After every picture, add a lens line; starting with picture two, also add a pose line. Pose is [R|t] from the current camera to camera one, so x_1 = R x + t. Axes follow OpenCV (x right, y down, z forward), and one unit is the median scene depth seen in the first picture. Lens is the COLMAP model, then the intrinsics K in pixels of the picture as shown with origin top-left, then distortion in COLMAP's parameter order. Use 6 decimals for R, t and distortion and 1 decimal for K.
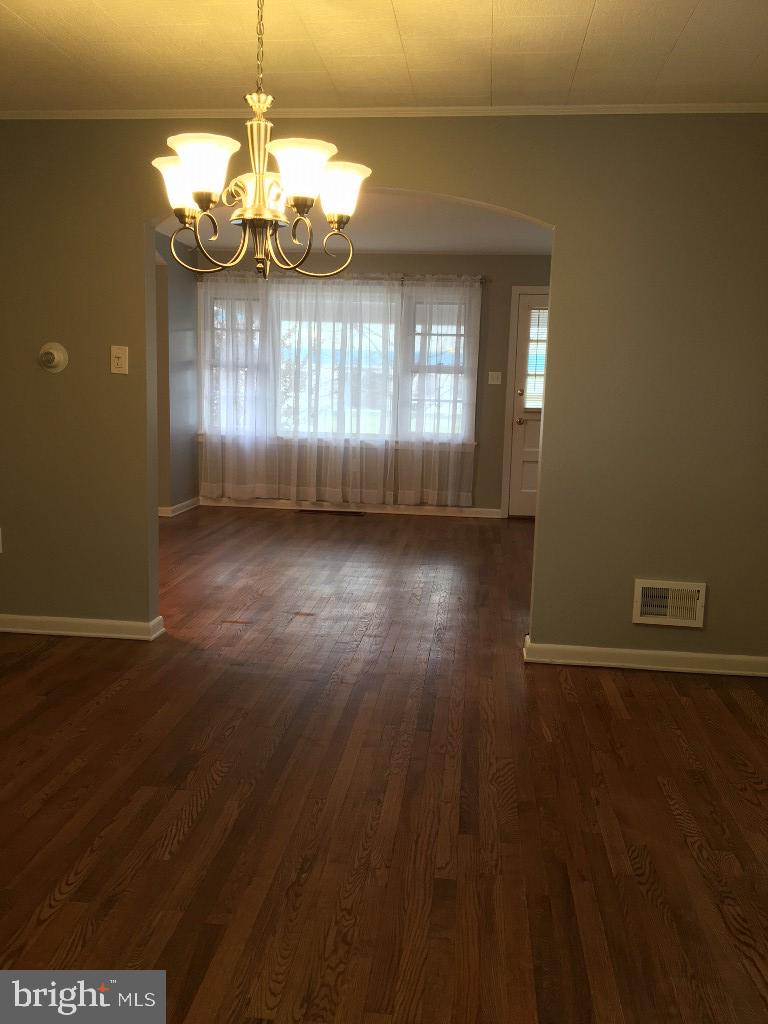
lens RADIAL K [[870.3, 0, 384.4], [0, 870.3, 510.9], [0, 0, 1]] dist [0.051456, -0.015513]
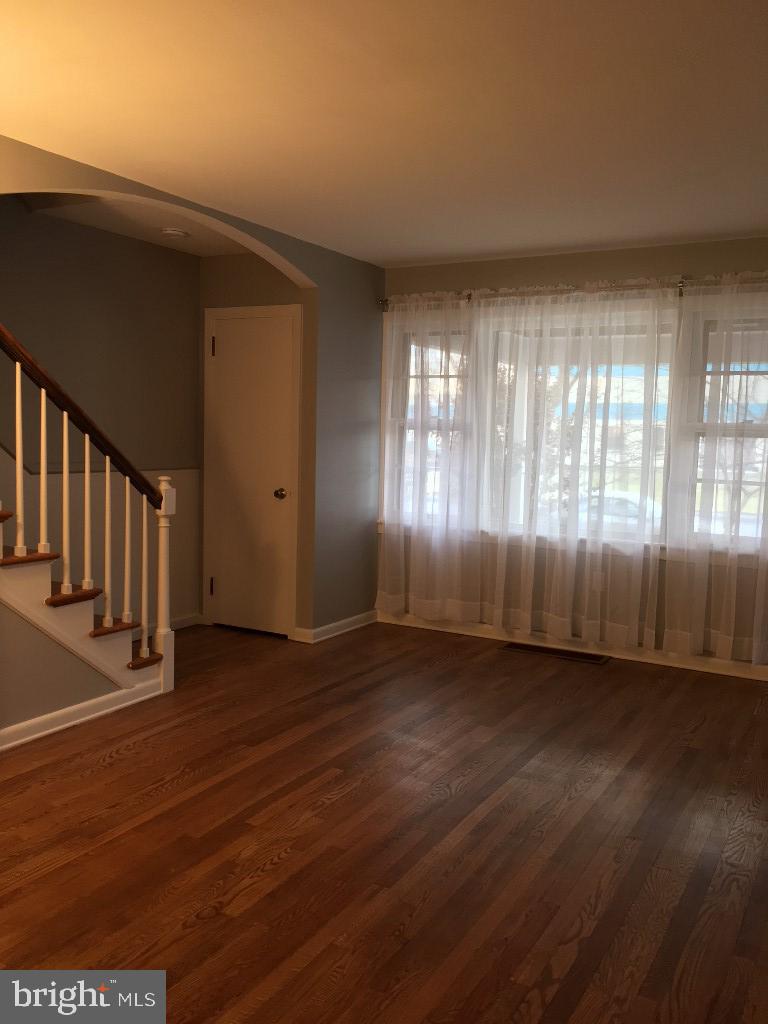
lens RADIAL K [[870.3, 0, 383.7], [0, 870.3, 510.9], [0, 0, 1]] dist [0.051456, -0.015513]
pose [[0.920242, 0.031139, -0.390108, 0.071438], [-0.058211, 0.996632, -0.057763, -0.057990], [0.386995, 0.075865, 0.918955, 0.354406]]
